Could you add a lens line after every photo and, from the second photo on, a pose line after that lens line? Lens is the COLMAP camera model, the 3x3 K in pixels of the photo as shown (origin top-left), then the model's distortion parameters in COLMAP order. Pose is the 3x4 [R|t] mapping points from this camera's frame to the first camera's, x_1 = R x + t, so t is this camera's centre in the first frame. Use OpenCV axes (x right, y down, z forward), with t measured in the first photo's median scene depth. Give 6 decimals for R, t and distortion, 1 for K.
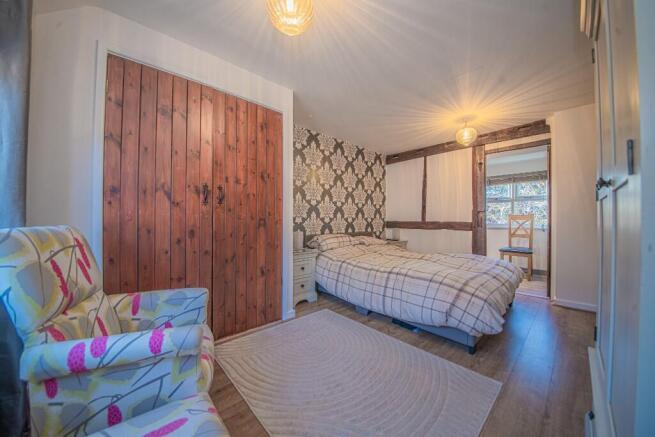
lens RADIAL K [[230.4, 0, 326.1], [0, 230.4, 217.5], [0, 0, 1]] dist [-0.013663, -0.000234]
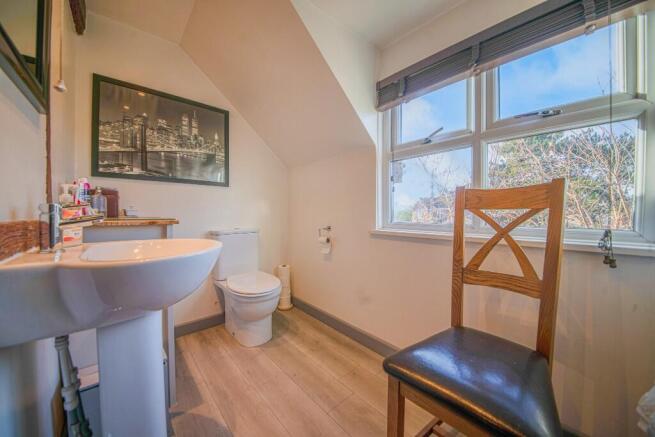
lens RADIAL K [[230.4, 0, 325.9], [0, 230.4, 219.1], [0, 0, 1]] dist [-0.013663, -0.000234]
pose [[0.999987, -0.000071, -0.005123, 0.673739], [0.000041, 0.999983, -0.005855, 0.022514], [0.005124, 0.005854, 0.999970, 0.764528]]
